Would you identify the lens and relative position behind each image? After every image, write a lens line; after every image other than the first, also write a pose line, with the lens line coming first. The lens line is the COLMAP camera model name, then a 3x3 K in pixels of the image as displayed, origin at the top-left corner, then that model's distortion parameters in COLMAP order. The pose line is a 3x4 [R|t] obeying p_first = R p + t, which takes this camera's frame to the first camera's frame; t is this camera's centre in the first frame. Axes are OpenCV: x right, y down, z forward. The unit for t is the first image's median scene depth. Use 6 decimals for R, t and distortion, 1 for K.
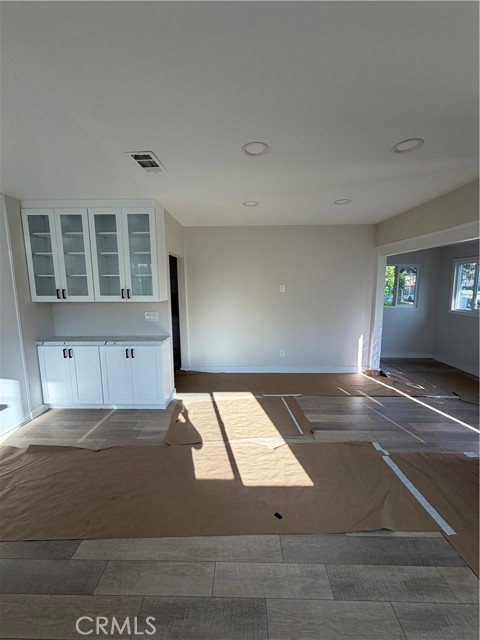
lens RADIAL K [[254.6, 0, 239.0], [0, 254.6, 319.1], [0, 0, 1]] dist [0.000000, 0.000082]
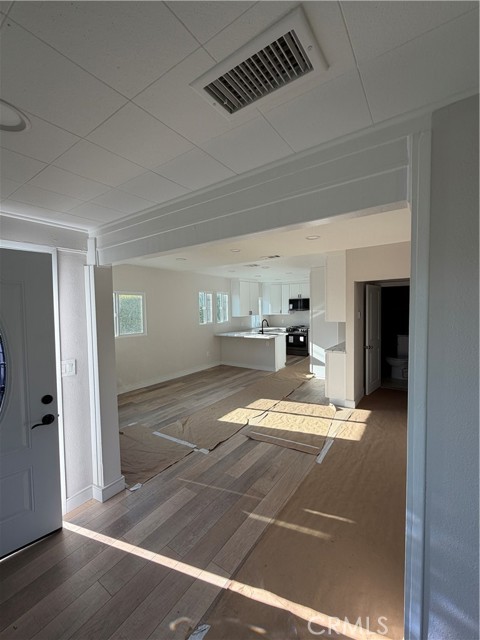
lens RADIAL K [[266.4, 0, 238.7], [0, 266.4, 319.6], [0, 0, 1]] dist [0.000182, 0.000046]
pose [[-0.553220, 0.052270, -0.831394, 1.185540], [-0.090580, 0.988337, 0.122410, -0.217884], [0.828096, 0.143027, -0.542033, 1.403080]]
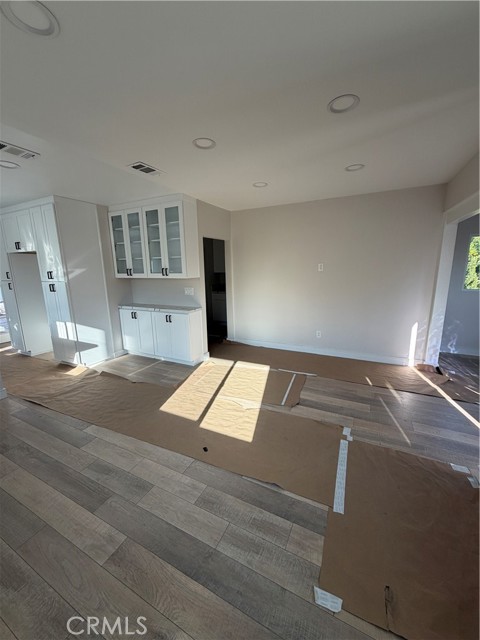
lens RADIAL K [[254.6, 0, 239.0], [0, 254.6, 319.1], [0, 0, 1]] dist [0.000000, 0.000082]
pose [[0.902502, 0.076649, -0.423810, 0.451630], [-0.045550, 0.995504, 0.083046, 0.013740], [0.428270, -0.055644, 0.901936, -0.012758]]
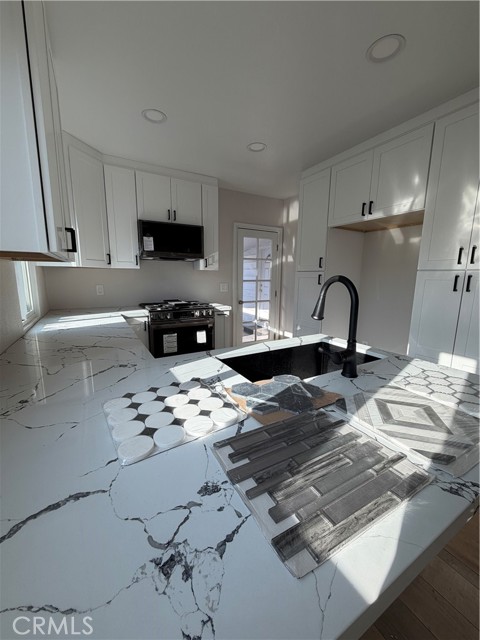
lens RADIAL K [[254.6, 0, 239.0], [0, 254.6, 319.1], [0, 0, 1]] dist [0.000000, 0.000082]
pose [[0.519595, 0.155927, -0.840064, -0.696152], [-0.128201, 0.986304, 0.103776, 0.091653], [0.844740, 0.053776, 0.532468, 0.002499]]
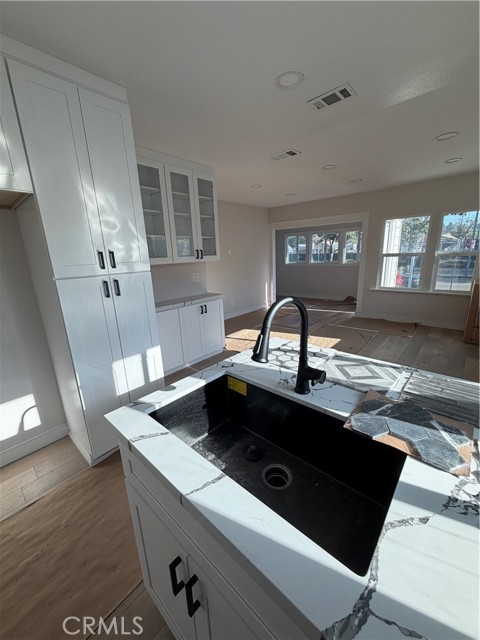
lens RADIAL K [[254.6, 0, 239.0], [0, 254.6, 319.1], [0, 0, 1]] dist [0.000000, 0.000082]
pose [[0.647557, -0.210258, 0.732435, -1.178769], [0.139281, 0.977646, 0.157509, 0.023175], [-0.749180, 0.000018, 0.662367, 0.150673]]
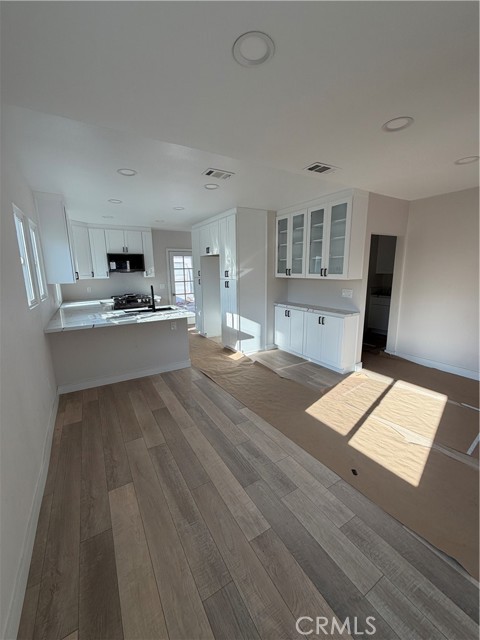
lens RADIAL K [[254.6, 0, 239.0], [0, 254.6, 319.1], [0, 0, 1]] dist [0.000000, 0.000082]
pose [[0.534638, 0.162158, -0.829377, 0.404477], [-0.103245, 0.986599, 0.126343, 0.011431], [0.838751, 0.018082, 0.544215, -0.026444]]
